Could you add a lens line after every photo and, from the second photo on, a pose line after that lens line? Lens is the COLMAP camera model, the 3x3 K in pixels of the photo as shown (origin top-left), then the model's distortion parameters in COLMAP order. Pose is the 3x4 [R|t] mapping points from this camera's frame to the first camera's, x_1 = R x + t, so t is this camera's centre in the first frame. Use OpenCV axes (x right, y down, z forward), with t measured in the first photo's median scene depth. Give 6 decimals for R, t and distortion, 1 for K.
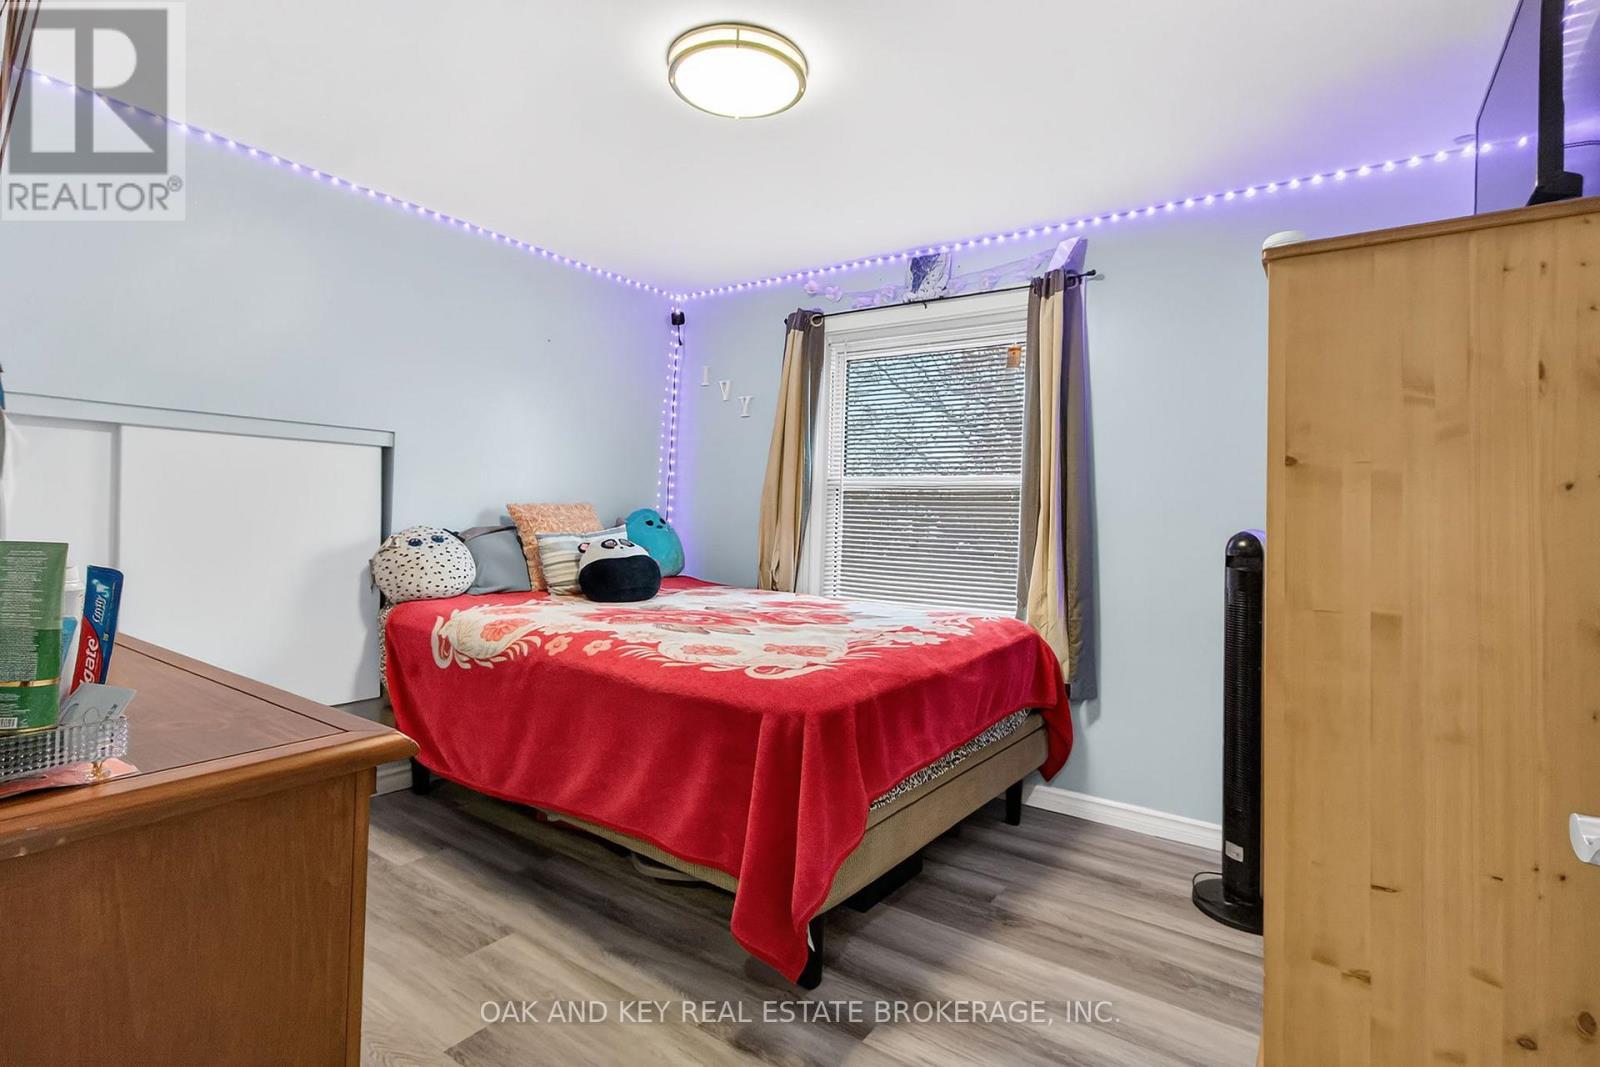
lens RADIAL K [[756.9, 0, 805.0], [0, 756.9, 516.0], [0, 0, 1]] dist [0.002985, -0.000222]
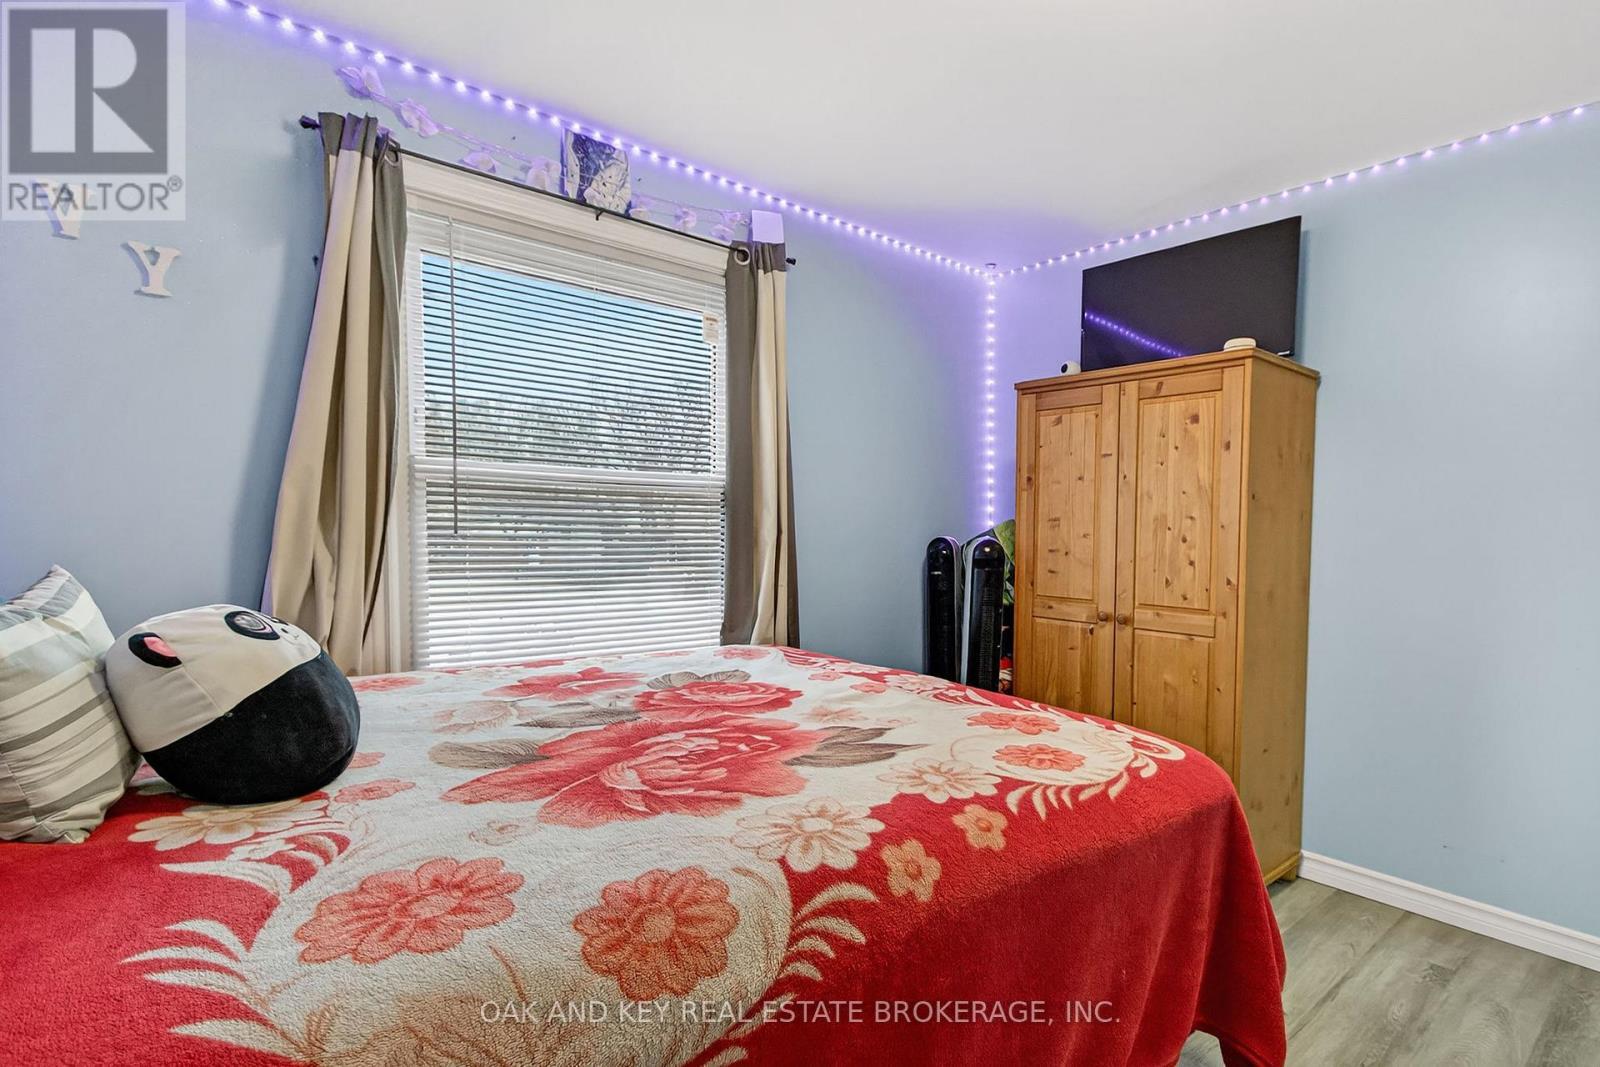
lens RADIAL K [[821.5, 0, 800.2], [0, 821.5, 518.1], [0, 0, 1]] dist [0.001468, 0.028523]
pose [[0.247766, -0.003905, 0.968812, -0.648969], [-0.011887, 0.999904, 0.007070, -0.016421], [-0.968747, -0.013268, 0.247696, 0.807443]]
